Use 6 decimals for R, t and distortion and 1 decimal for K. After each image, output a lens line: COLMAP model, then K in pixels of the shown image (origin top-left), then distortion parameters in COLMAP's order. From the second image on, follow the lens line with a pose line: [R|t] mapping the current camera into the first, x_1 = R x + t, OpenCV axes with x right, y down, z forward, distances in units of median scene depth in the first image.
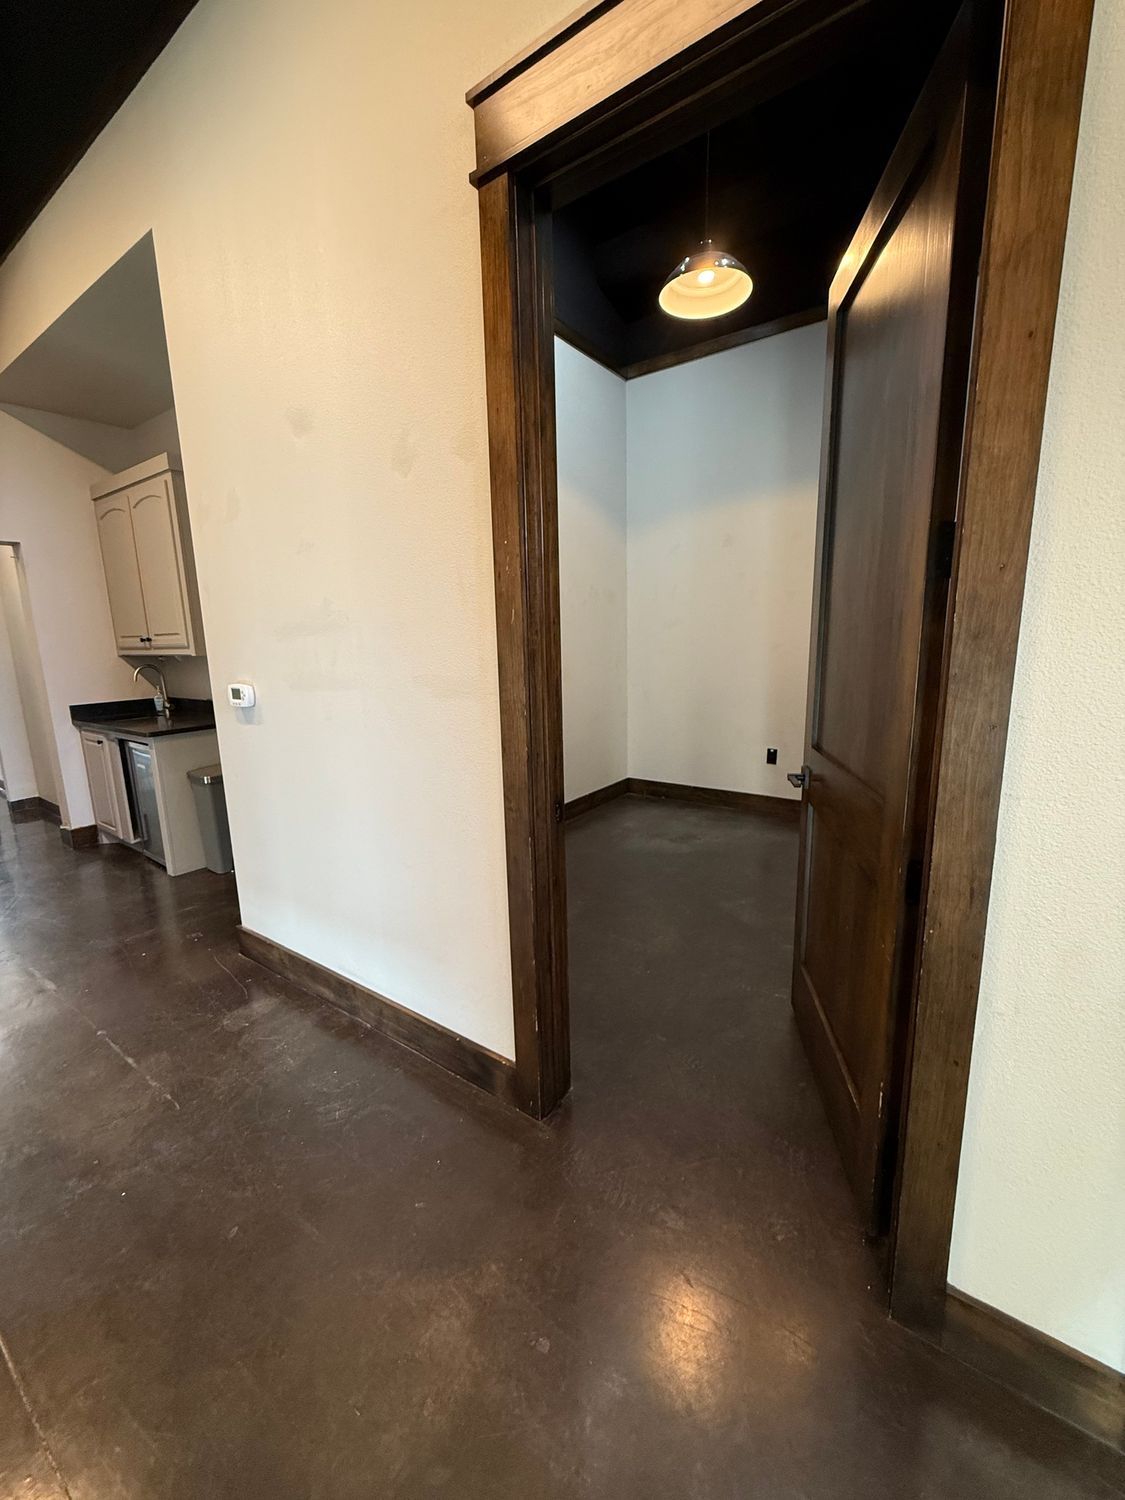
lens RADIAL K [[599.9, 0, 562.4], [0, 599.9, 751.4], [0, 0, 1]] dist [0.002058, -0.000407]
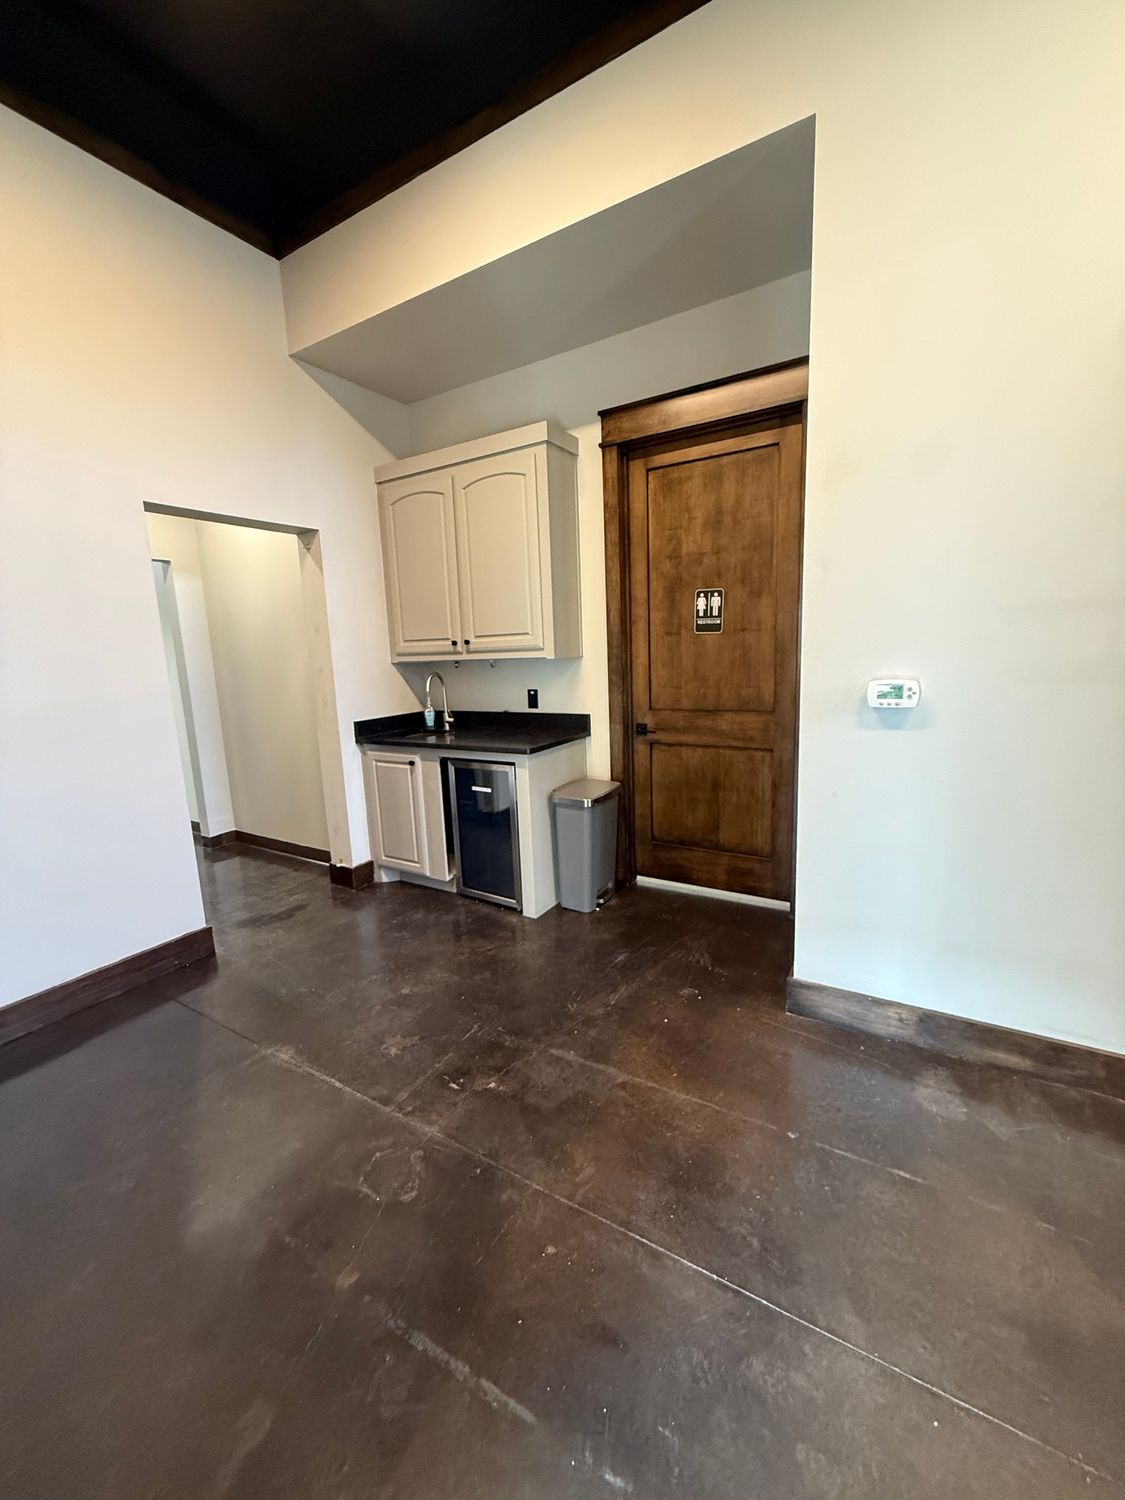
lens RADIAL K [[599.9, 0, 566.7], [0, 599.9, 748.0], [0, 0, 1]] dist [0.002058, -0.000407]
pose [[0.996810, -0.030634, 0.073702, -0.583628], [0.032474, 0.999187, -0.023892, -0.009125], [-0.072910, 0.026209, 0.996994, 0.129517]]
